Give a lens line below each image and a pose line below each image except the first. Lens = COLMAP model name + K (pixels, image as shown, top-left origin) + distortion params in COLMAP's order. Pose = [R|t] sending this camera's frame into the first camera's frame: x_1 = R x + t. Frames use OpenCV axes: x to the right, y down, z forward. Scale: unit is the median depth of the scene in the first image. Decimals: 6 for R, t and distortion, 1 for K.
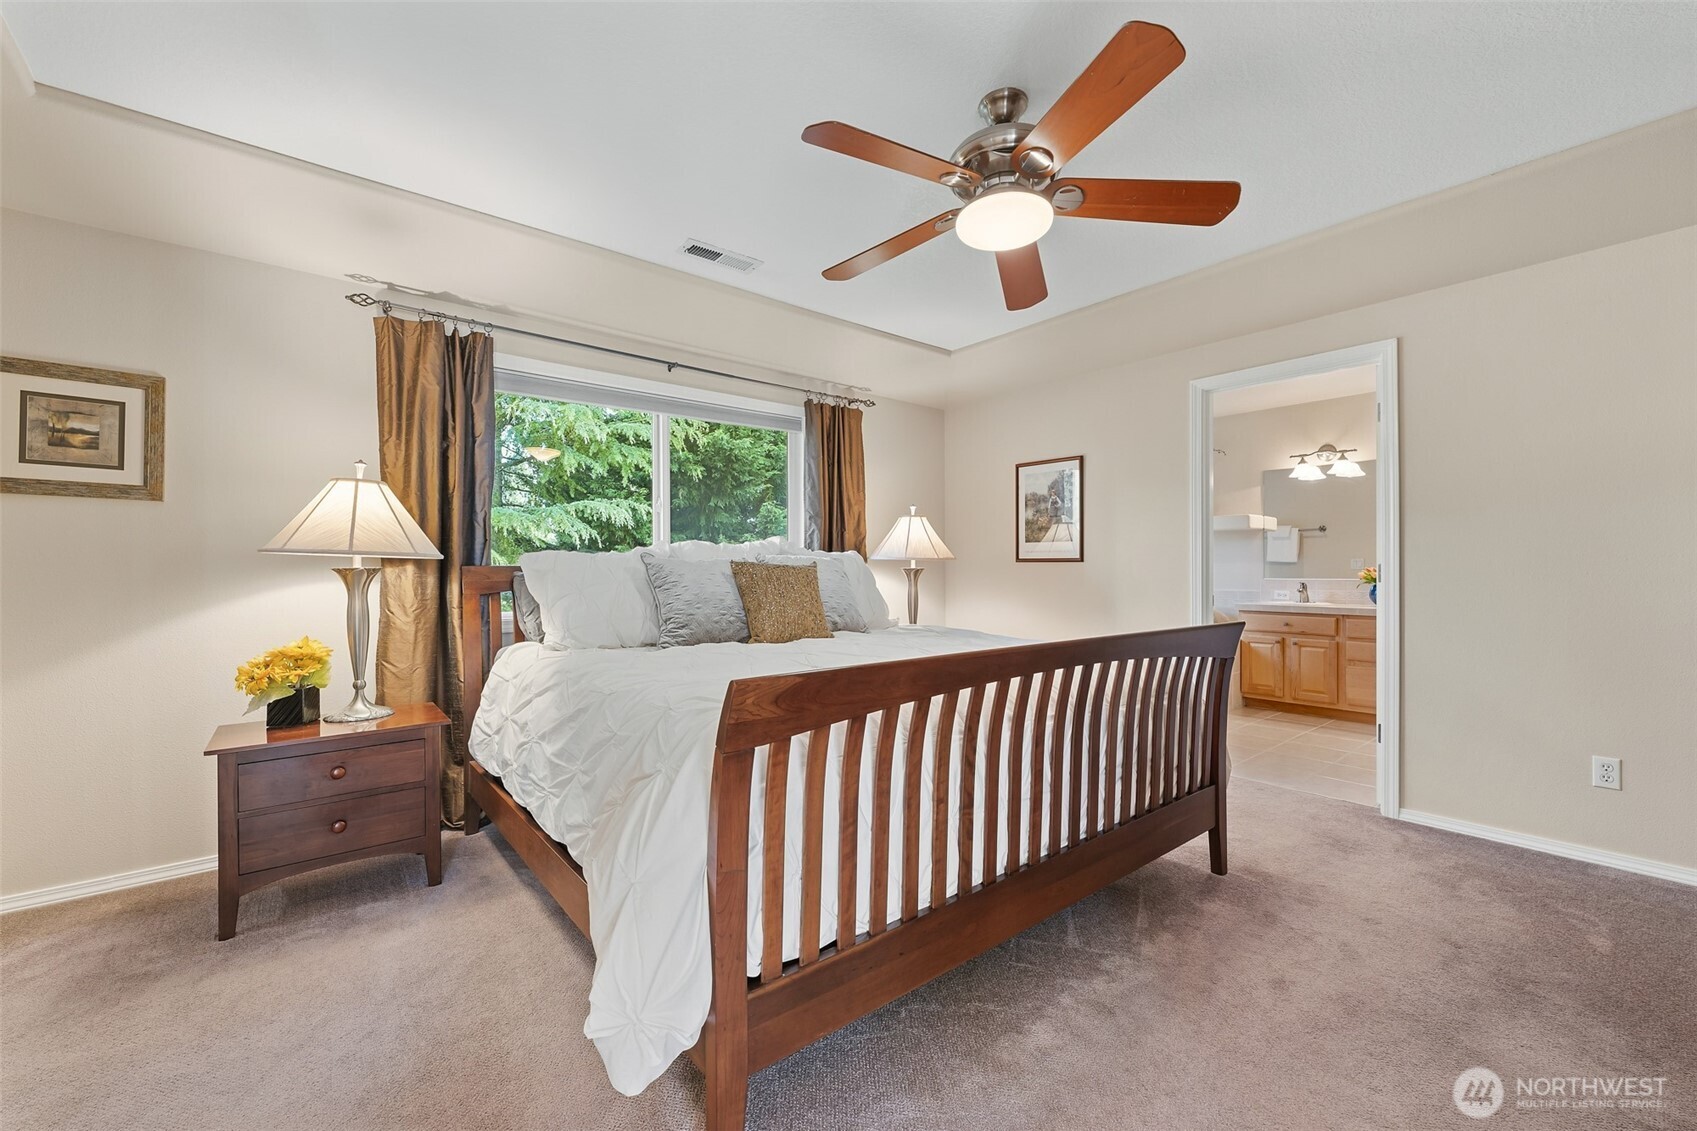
lens RADIAL K [[687.1, 0, 848.5], [0, 687.1, 565.5], [0, 0, 1]] dist [-0.002720, -0.000285]
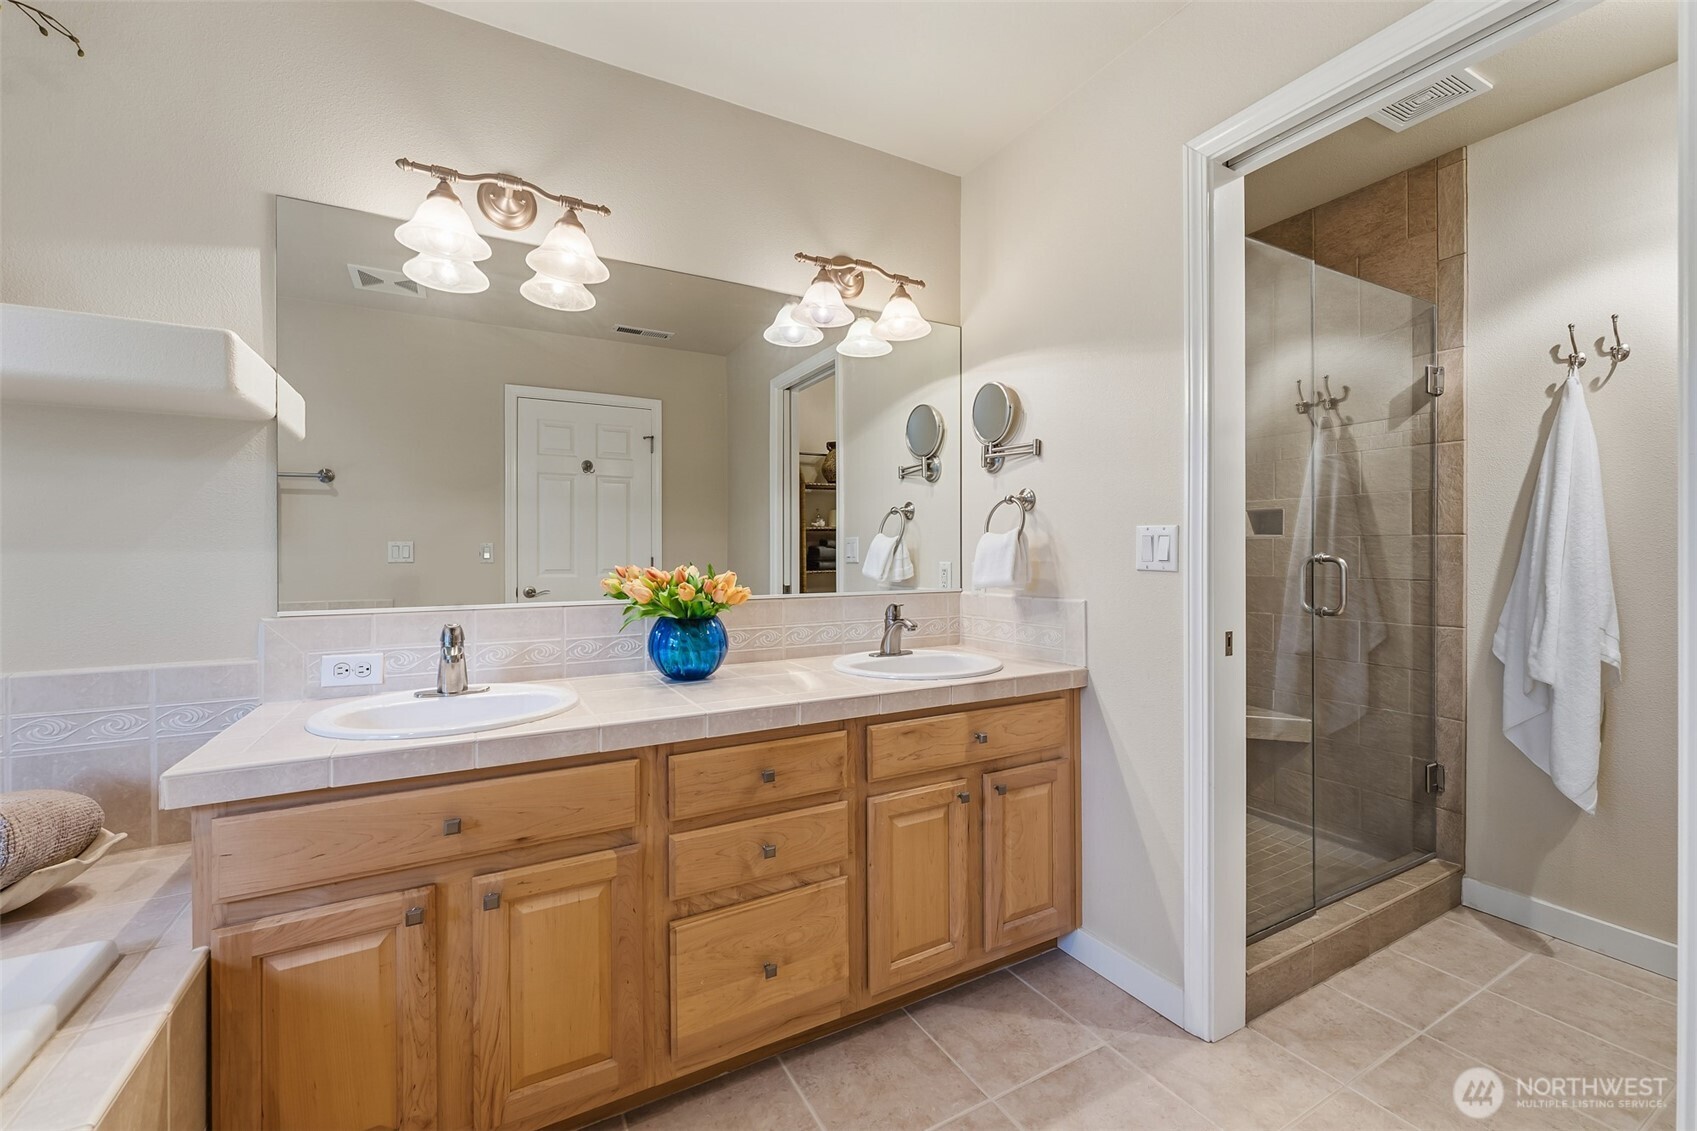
lens RADIAL K [[687.1, 0, 848.5], [0, 687.1, 565.5], [0, 0, 1]] dist [-0.002720, -0.000285]
pose [[0.193162, -0.012240, 0.981090, 0.417416], [-0.013307, 0.999798, 0.015093, -0.005542], [-0.981077, -0.015971, 0.192960, 0.783599]]
